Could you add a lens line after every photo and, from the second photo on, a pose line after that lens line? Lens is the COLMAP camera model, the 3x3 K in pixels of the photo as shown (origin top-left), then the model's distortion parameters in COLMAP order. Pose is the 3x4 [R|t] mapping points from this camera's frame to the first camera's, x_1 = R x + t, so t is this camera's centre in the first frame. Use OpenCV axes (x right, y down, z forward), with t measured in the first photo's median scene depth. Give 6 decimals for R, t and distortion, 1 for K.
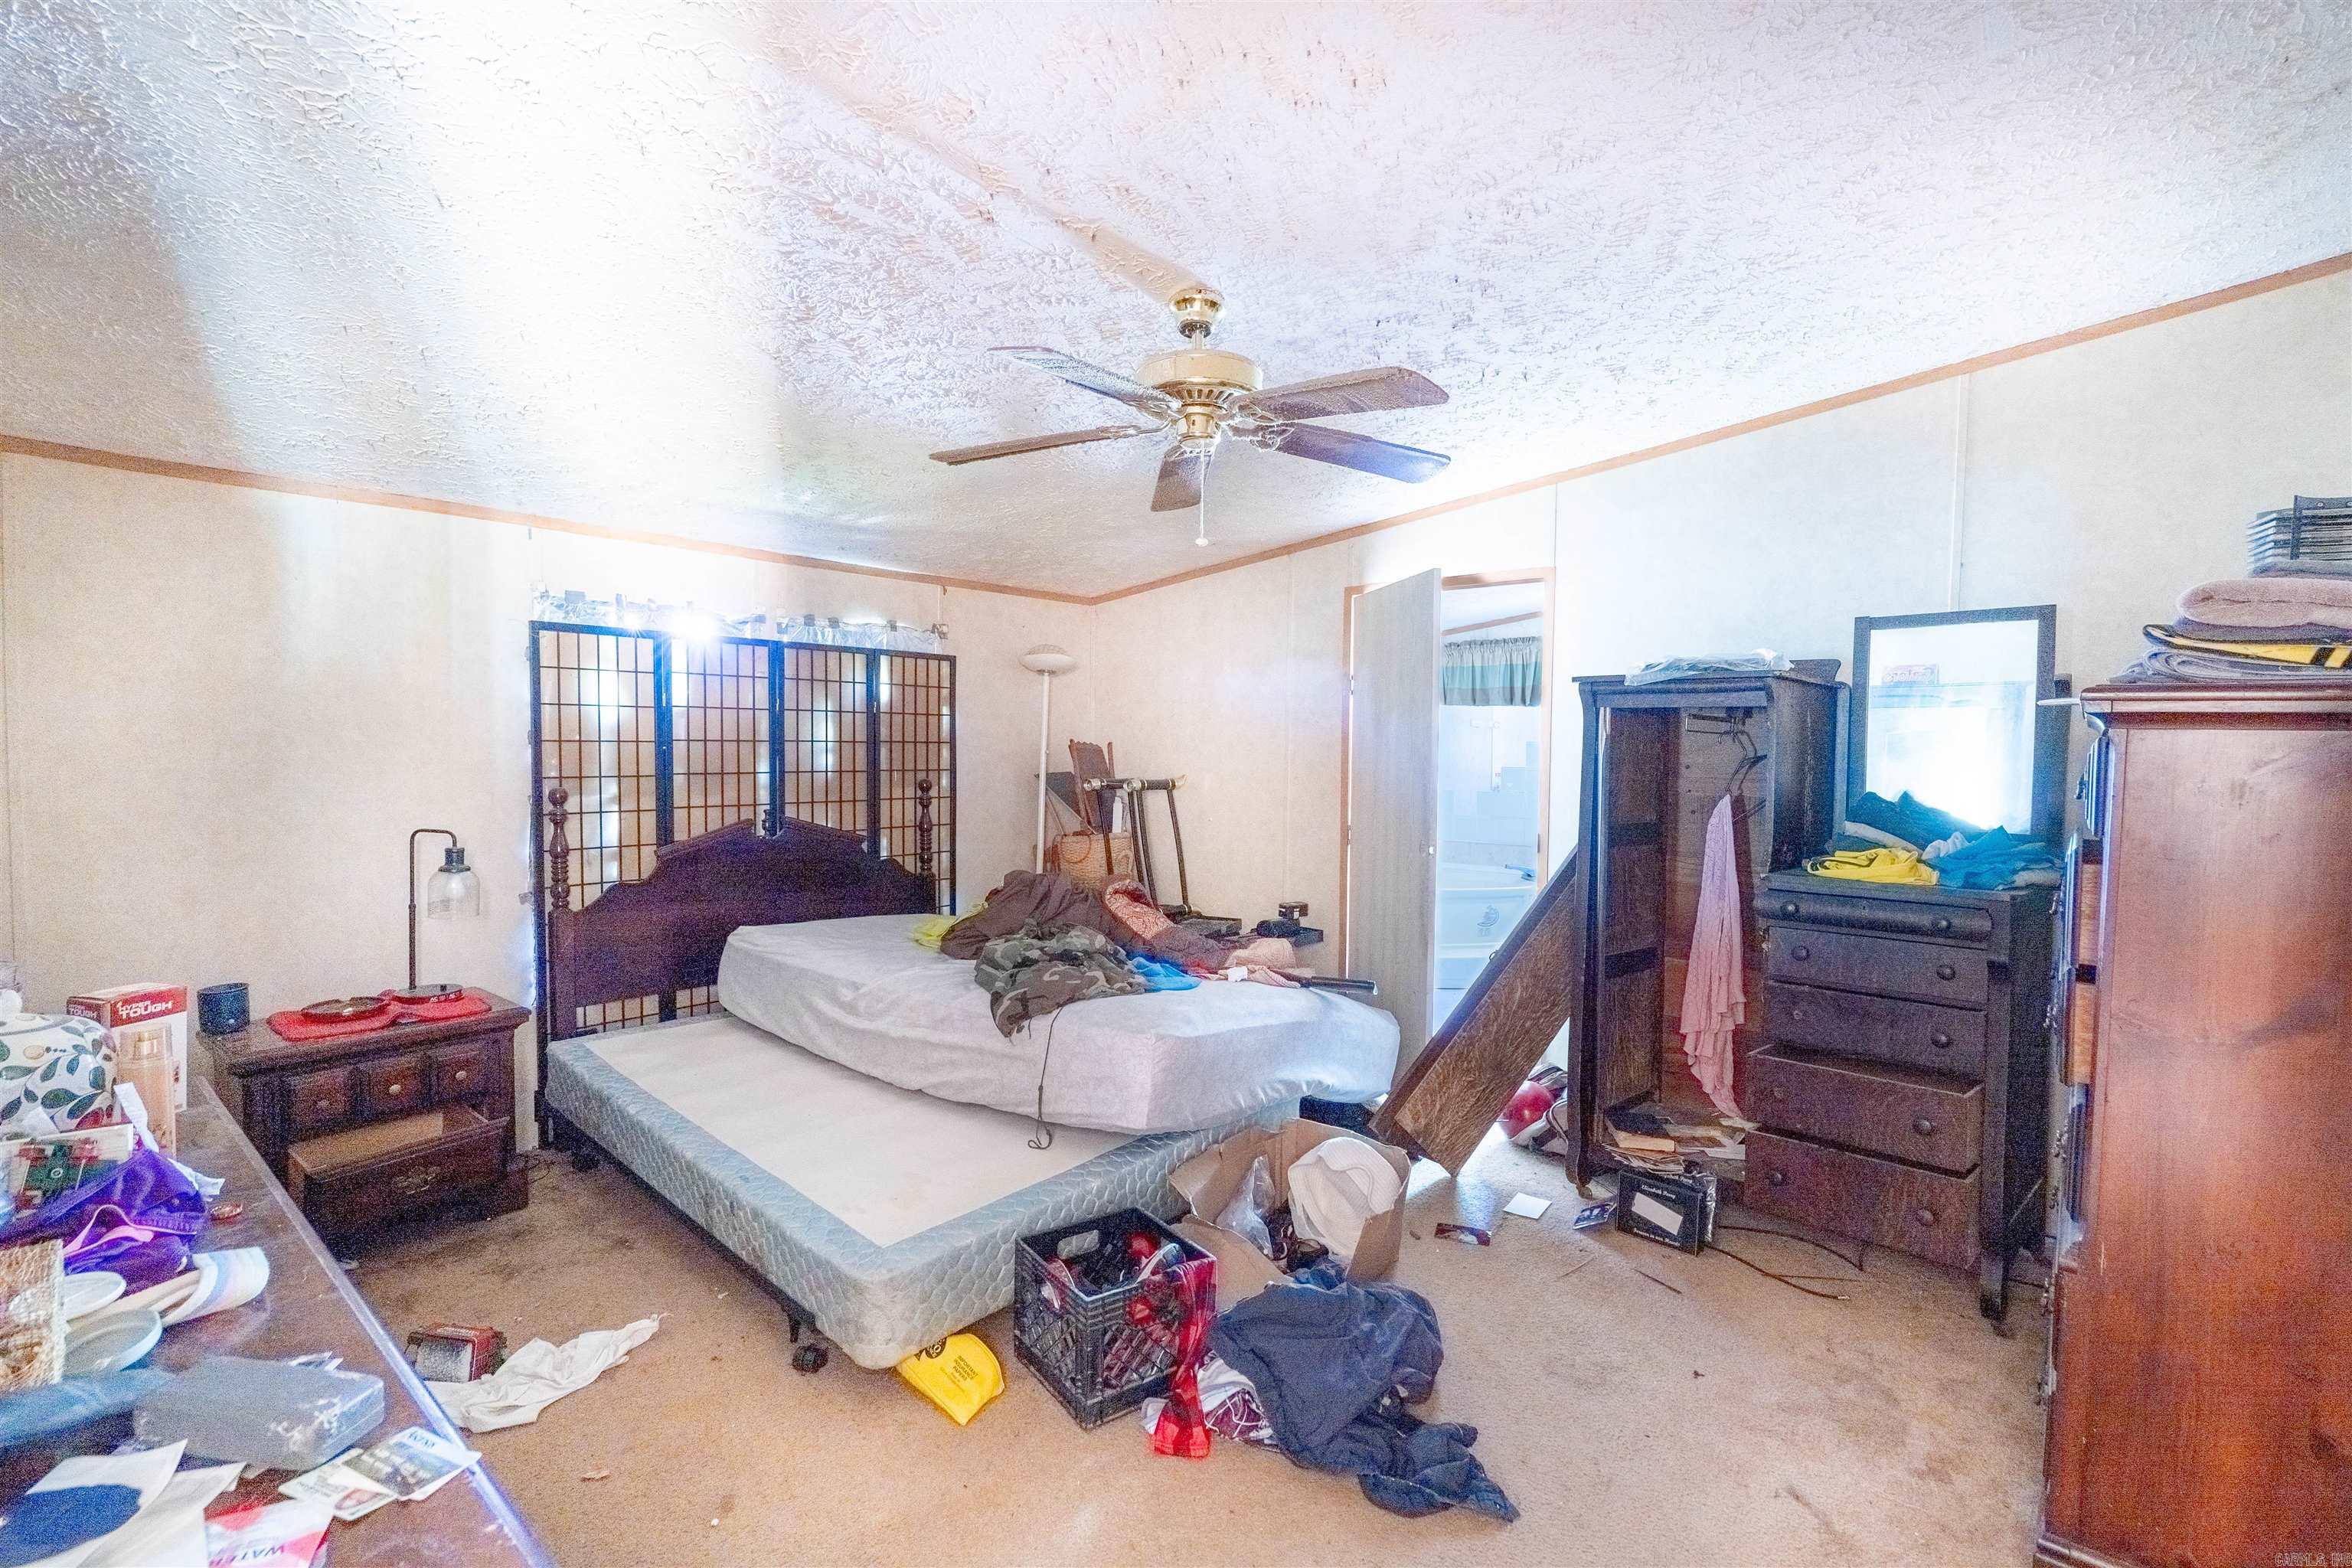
lens RADIAL K [[1076.1, 0, 1176.0], [0, 1076.1, 784.0], [0, 0, 1]] dist [0.001003, 0.001460]
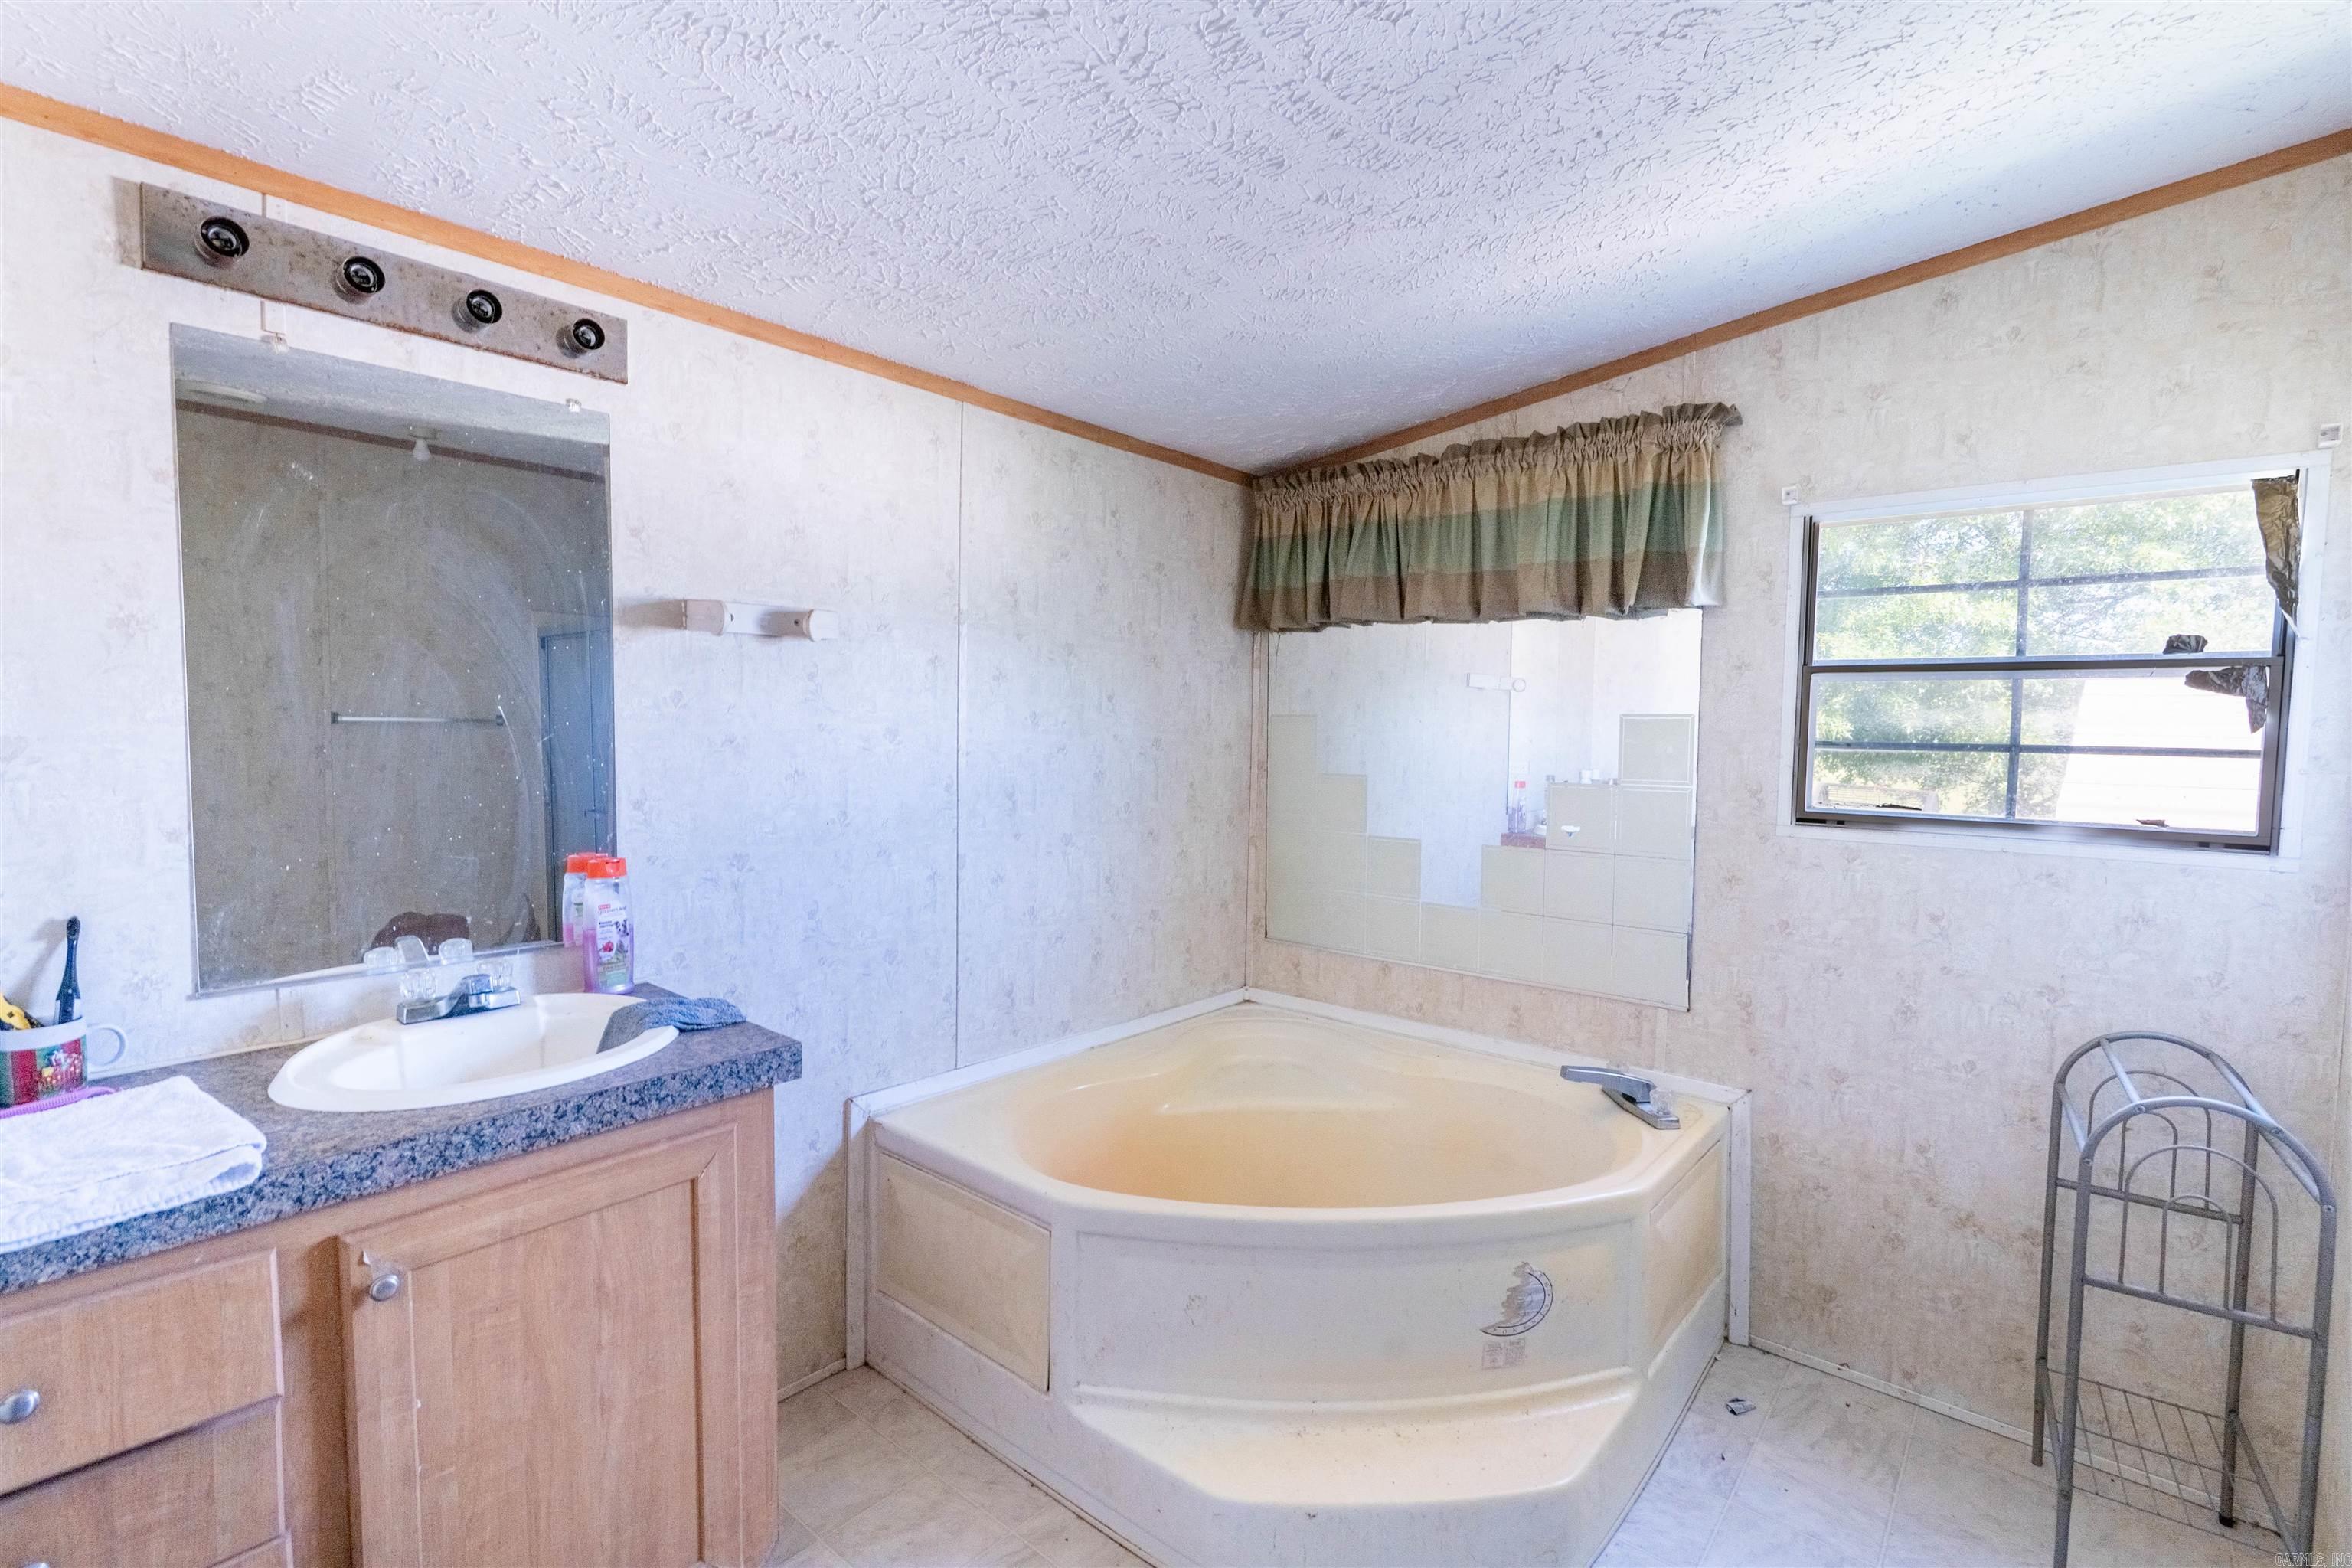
lens RADIAL K [[1076.1, 0, 1176.0], [0, 1076.1, 784.0], [0, 0, 1]] dist [0.001003, 0.001460]
pose [[0.999988, 0.004732, 0.001601, 0.174489], [-0.004764, 0.999783, 0.020255, -0.022691], [-0.001505, -0.020263, 0.999794, 0.633269]]
